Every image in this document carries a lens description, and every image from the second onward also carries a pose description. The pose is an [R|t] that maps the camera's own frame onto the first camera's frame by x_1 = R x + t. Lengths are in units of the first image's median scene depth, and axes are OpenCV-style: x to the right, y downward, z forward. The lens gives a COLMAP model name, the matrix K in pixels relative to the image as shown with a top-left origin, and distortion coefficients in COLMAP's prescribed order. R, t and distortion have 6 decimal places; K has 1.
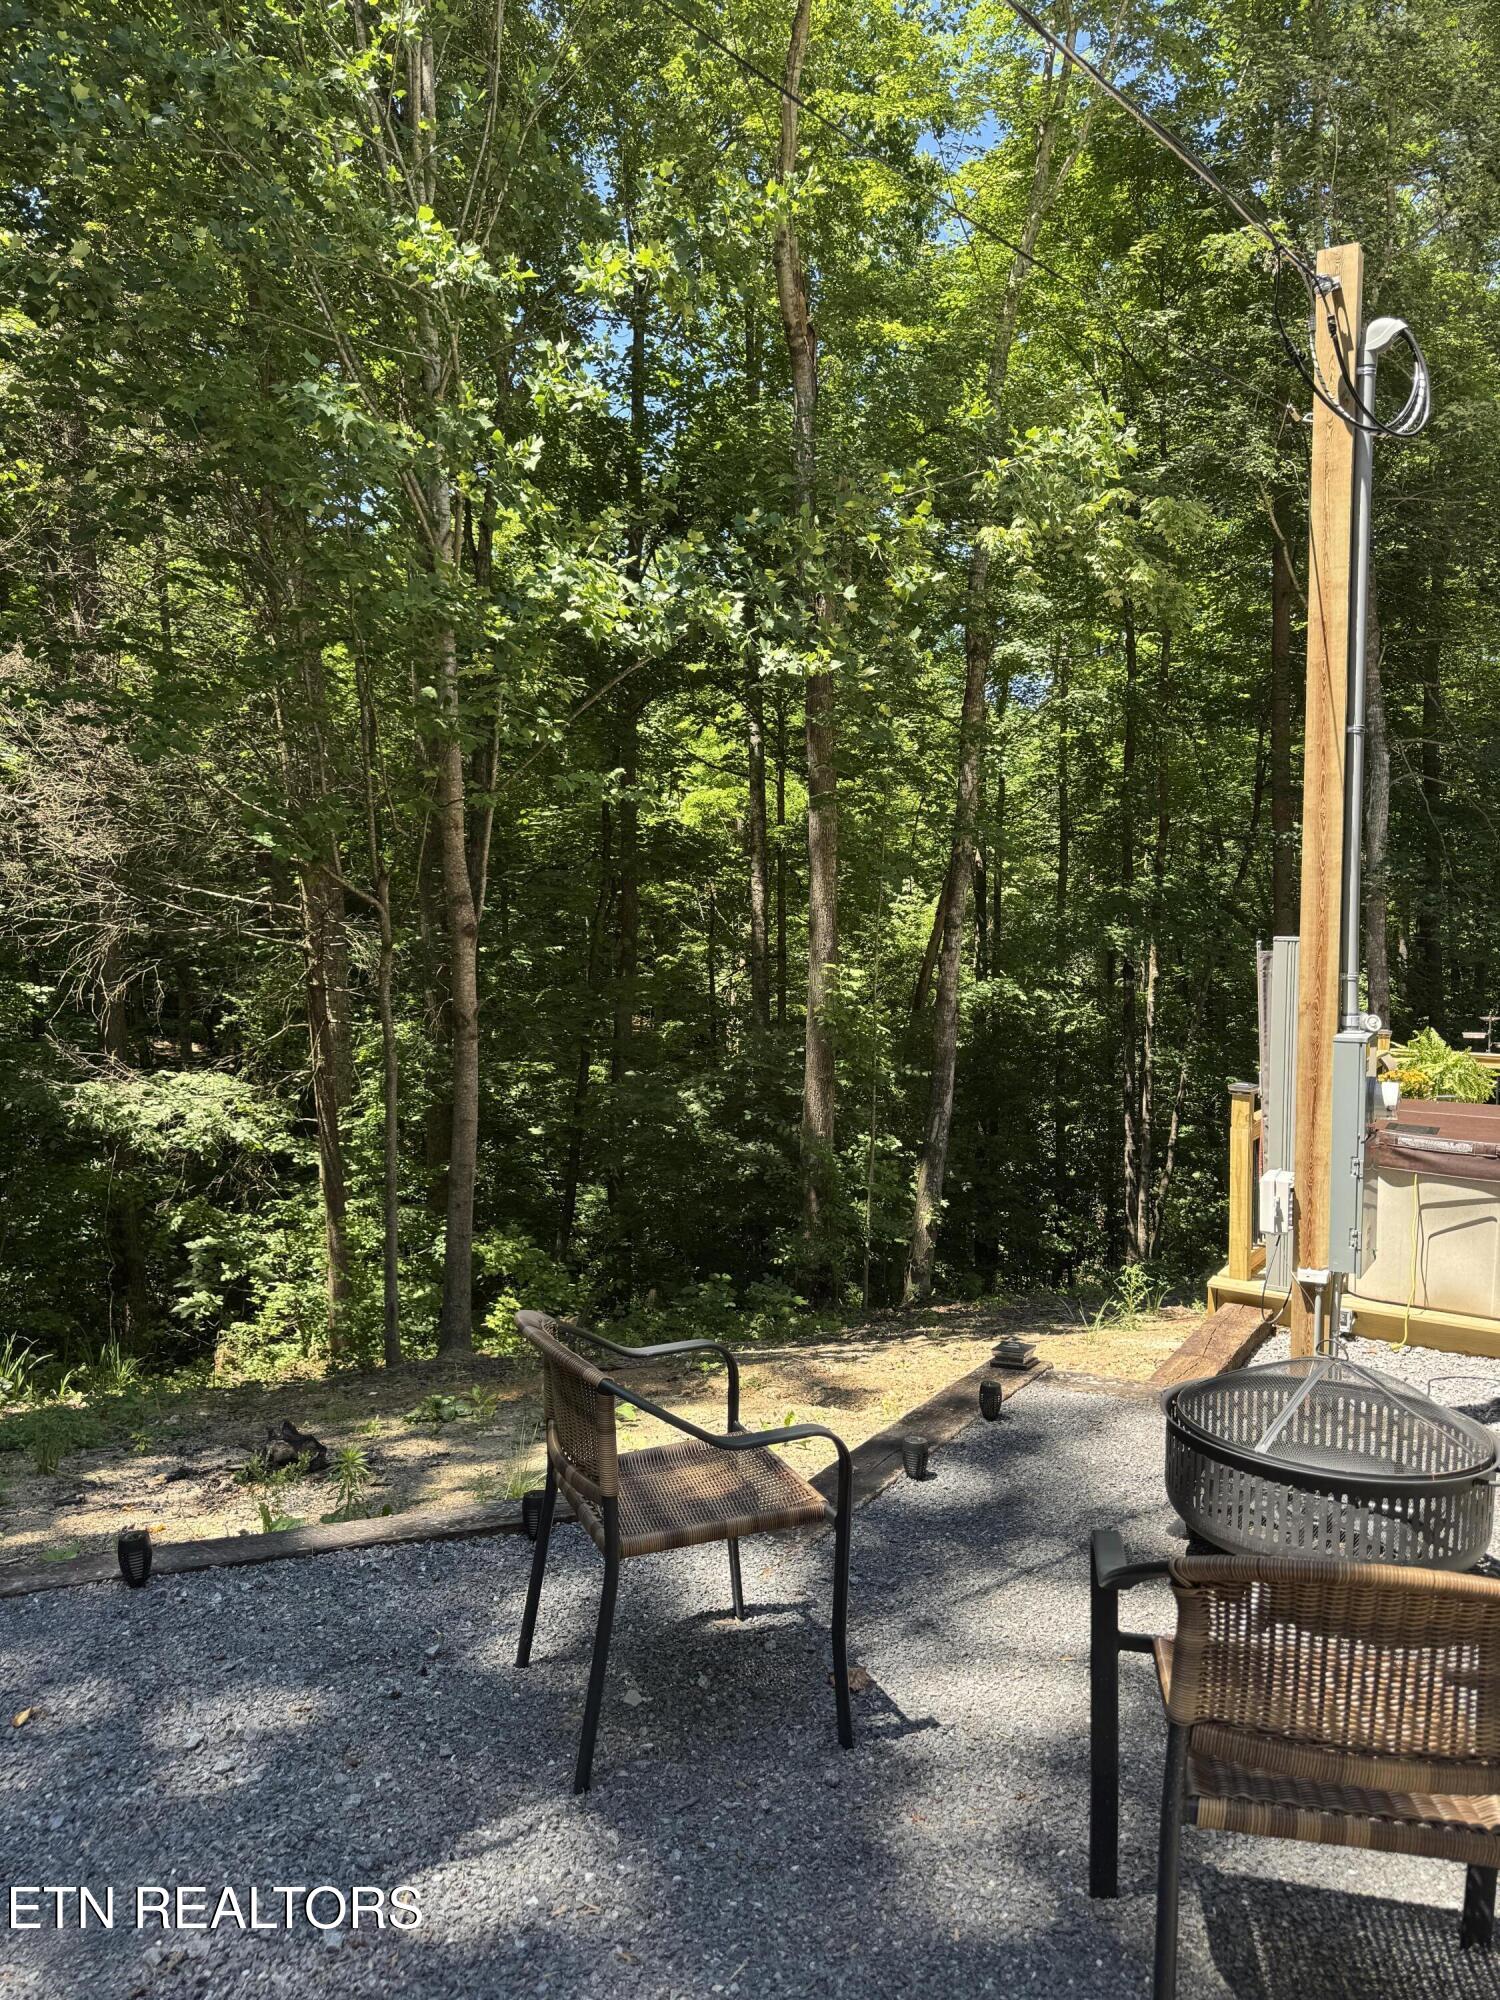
lens RADIAL K [[1414.9, 0, 735.7], [0, 1414.9, 994.1], [0, 0, 1]] dist [0.045884, -0.051088]
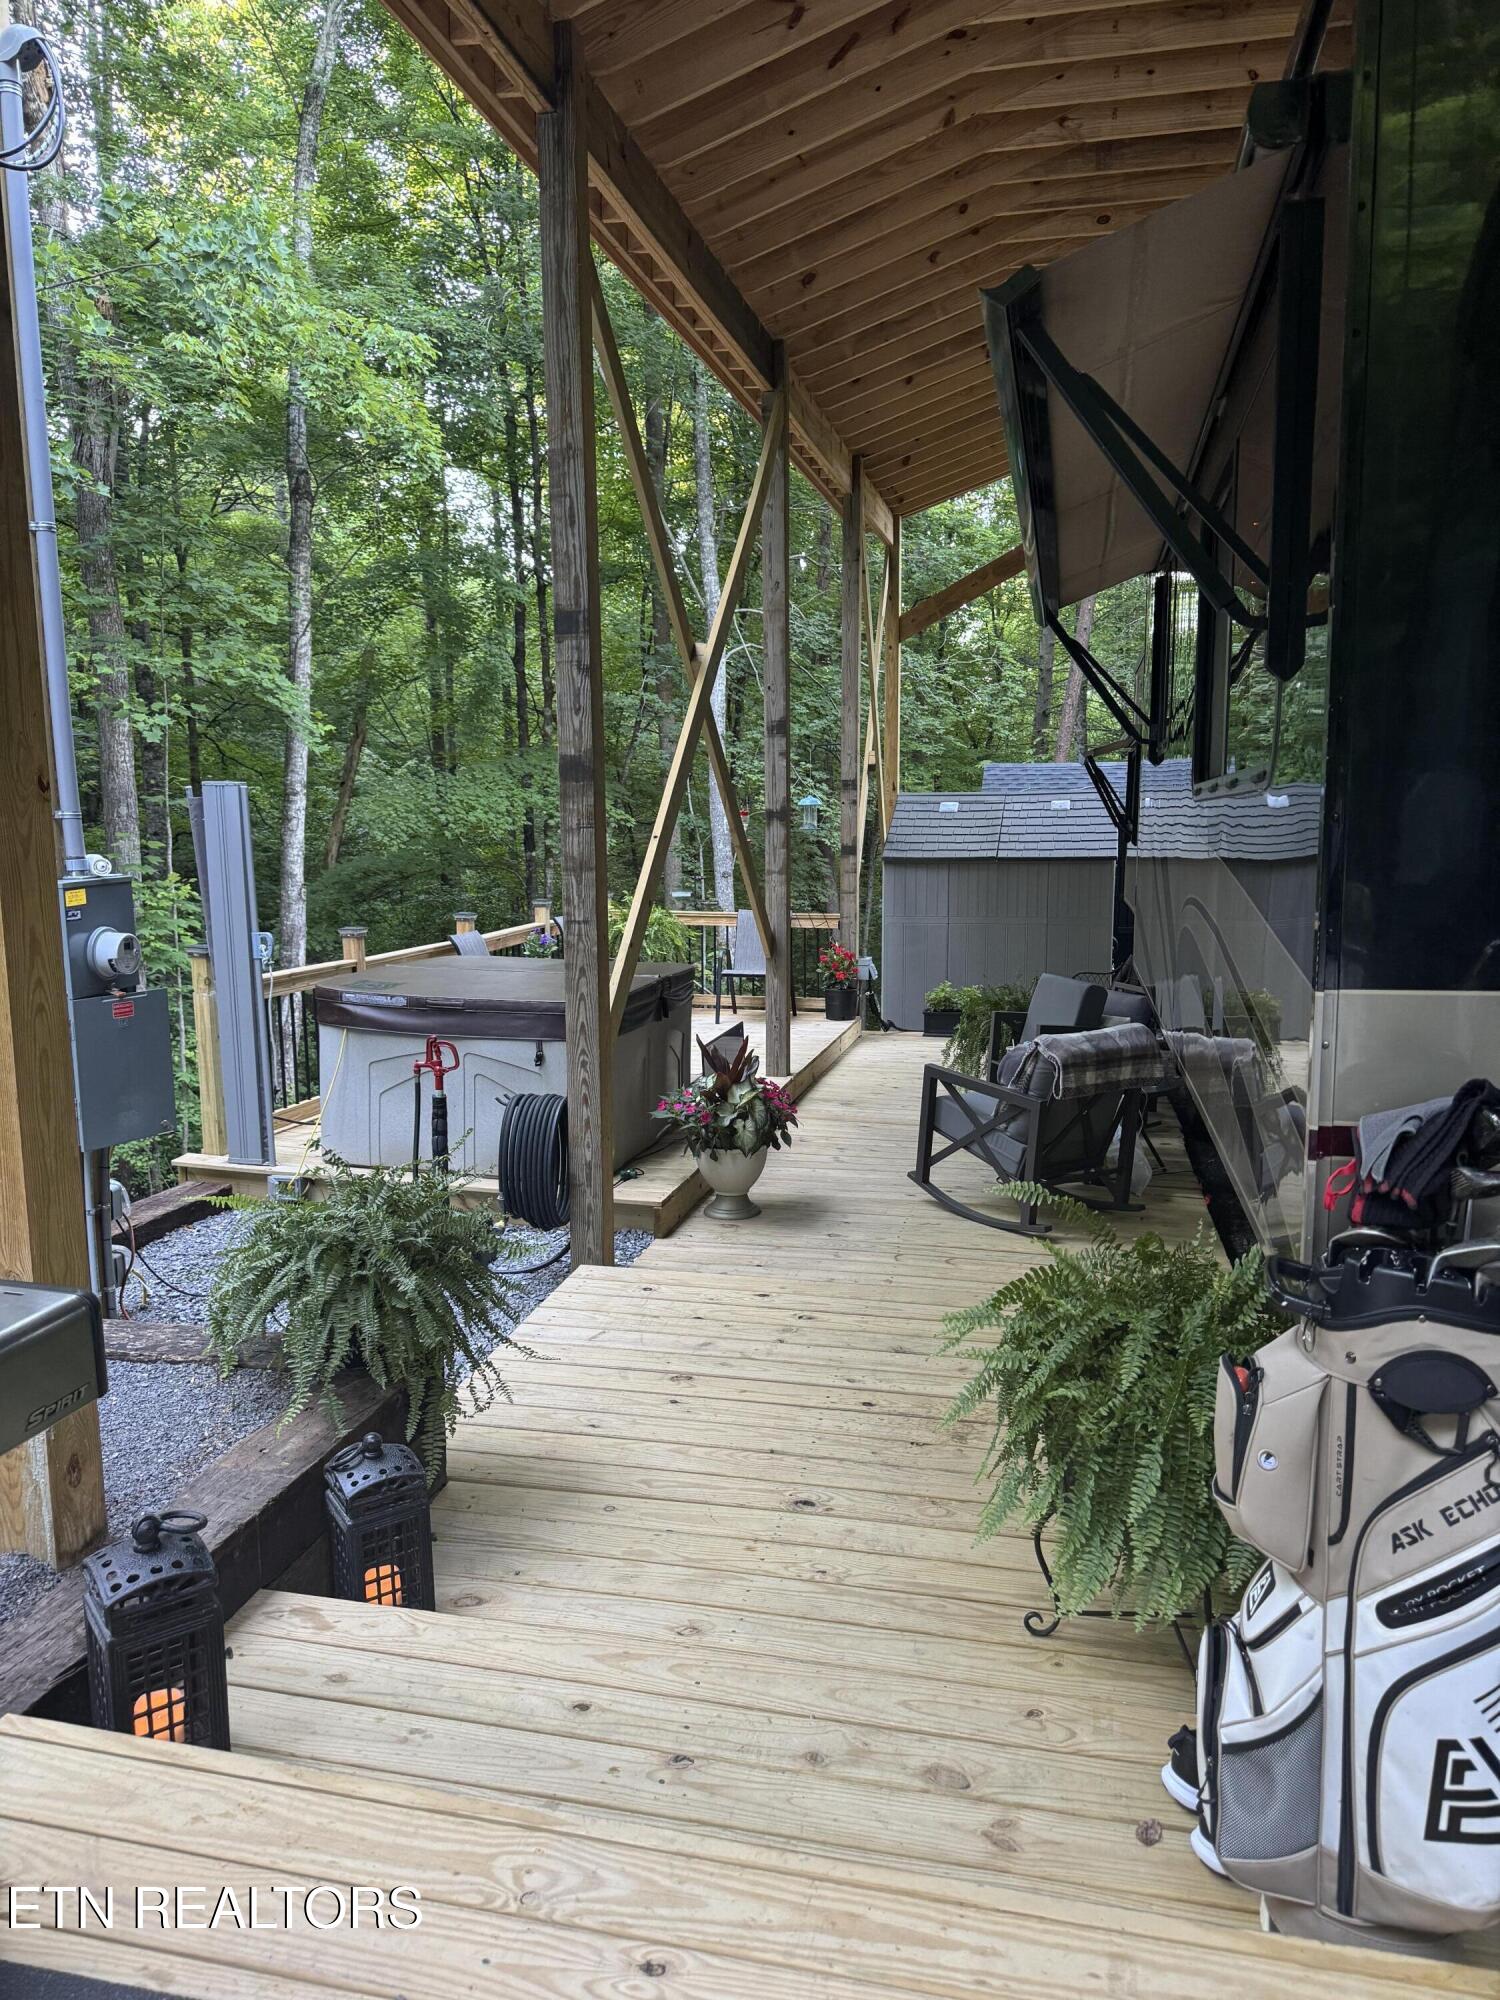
lens RADIAL K [[1414.9, 0, 745.4], [0, 1414.9, 1006.2], [0, 0, 1]] dist [0.045884, -0.051088]
pose [[0.956534, -0.047251, 0.287769, 0.232849], [0.020804, 0.995328, 0.094280, 0.012536], [-0.290879, -0.084195, 0.953048, 0.008928]]
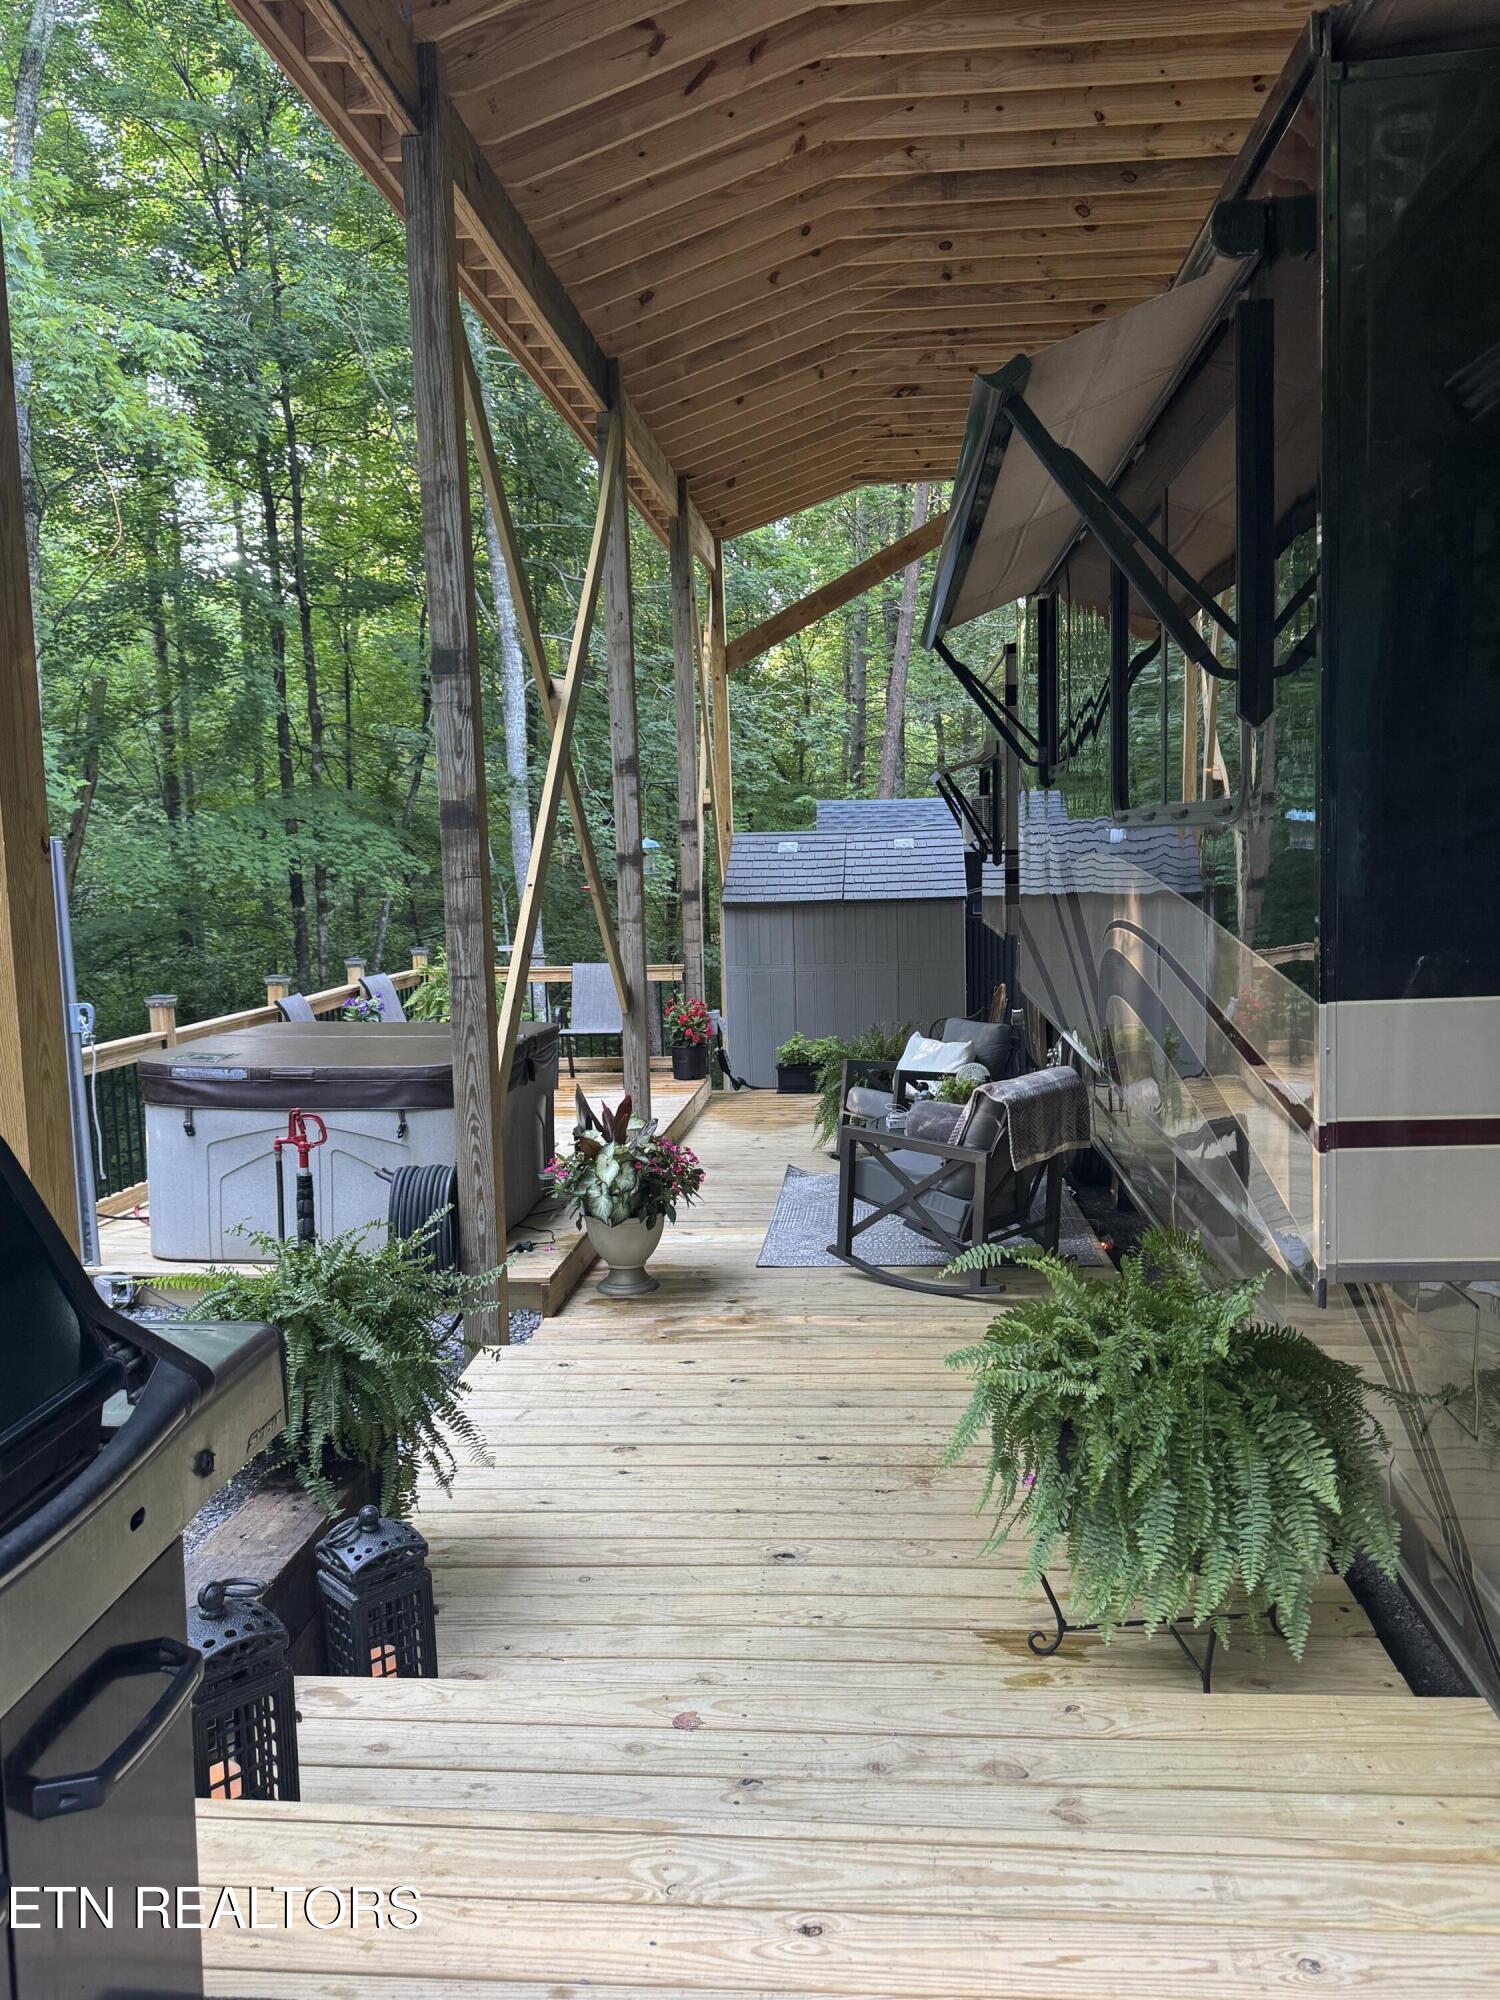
lens RADIAL K [[1591.1, 0, 753.8], [0, 1591.1, 1012.4], [0, 0, 1]] dist [0.056159, -0.071474]
pose [[0.903414, -0.070245, 0.422976, 0.193617], [0.048630, 0.996910, 0.061693, 0.012387], [-0.426002, -0.035165, 0.904038, -0.008286]]
